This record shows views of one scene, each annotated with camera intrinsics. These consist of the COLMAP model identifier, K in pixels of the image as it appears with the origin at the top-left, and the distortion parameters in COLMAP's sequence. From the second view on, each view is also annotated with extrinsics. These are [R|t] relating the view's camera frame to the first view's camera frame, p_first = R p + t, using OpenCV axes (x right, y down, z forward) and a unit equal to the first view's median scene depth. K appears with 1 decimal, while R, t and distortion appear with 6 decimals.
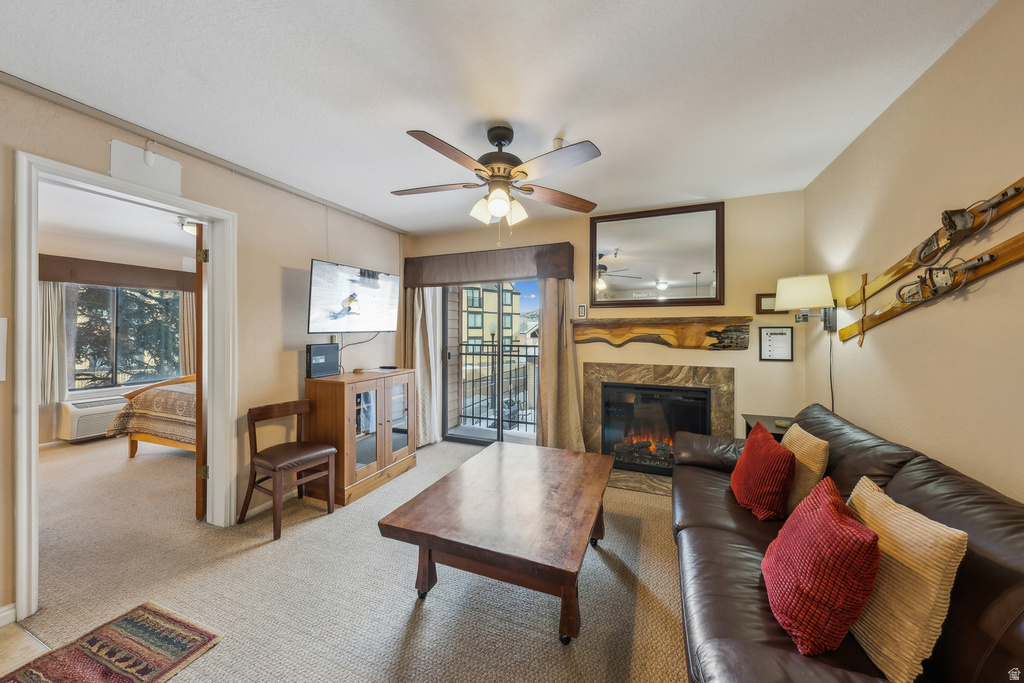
lens RADIAL K [[353.6, 0, 514.0], [0, 353.6, 333.0], [0, 0, 1]] dist [-0.000467, -0.000080]
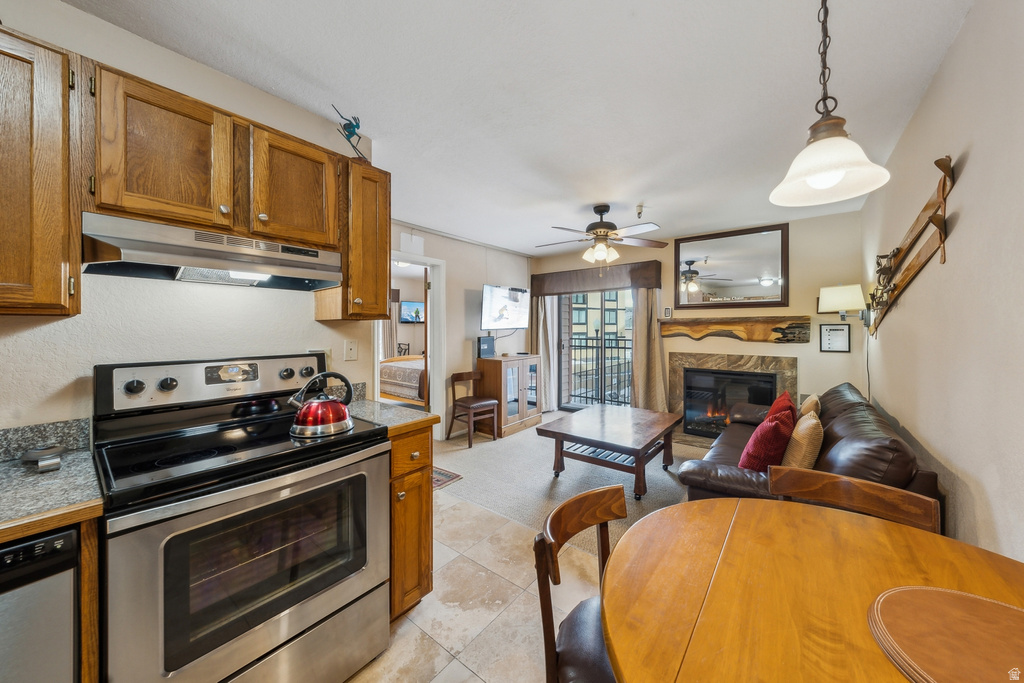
lens RADIAL K [[353.6, 0, 514.0], [0, 353.6, 333.0], [0, 0, 1]] dist [-0.000467, -0.000080]
pose [[0.958168, 0.000962, -0.286204, 0.027338], [0.002300, 0.999936, 0.011061, -0.002657], [0.286196, -0.011257, 0.958105, -0.452954]]
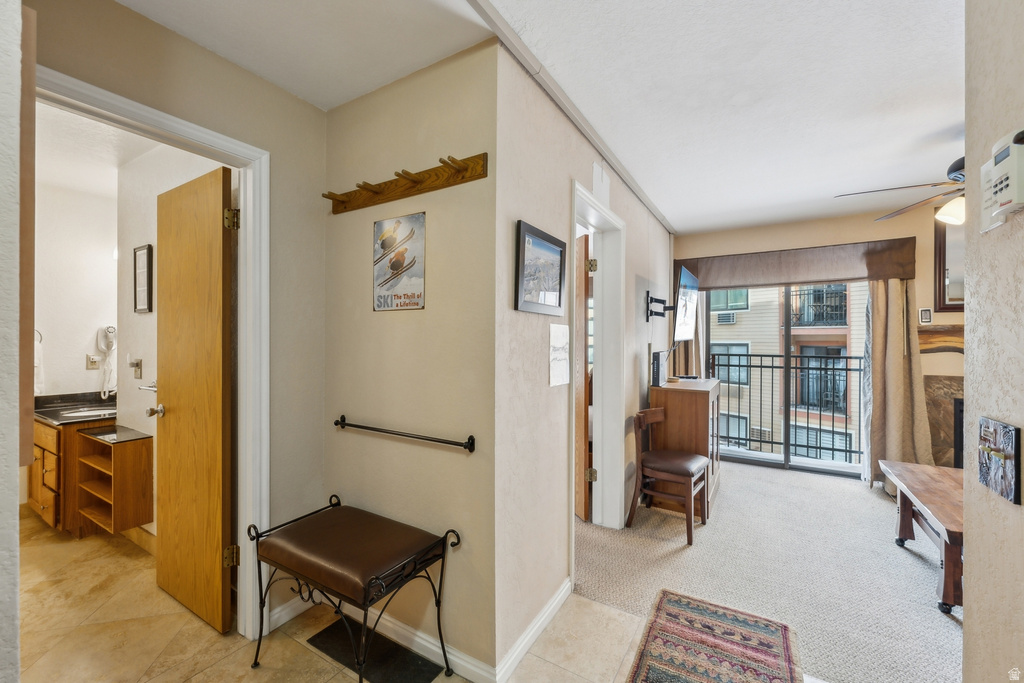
lens RADIAL K [[410.4, 0, 512.0], [0, 410.4, 341.5], [0, 0, 1]] dist [0.000725, 0.000231]
pose [[0.985952, 0.001411, -0.167024, -0.728246], [-0.001614, 0.999998, -0.001080, 0.003841], [0.167022, 0.001335, 0.985952, -0.181514]]
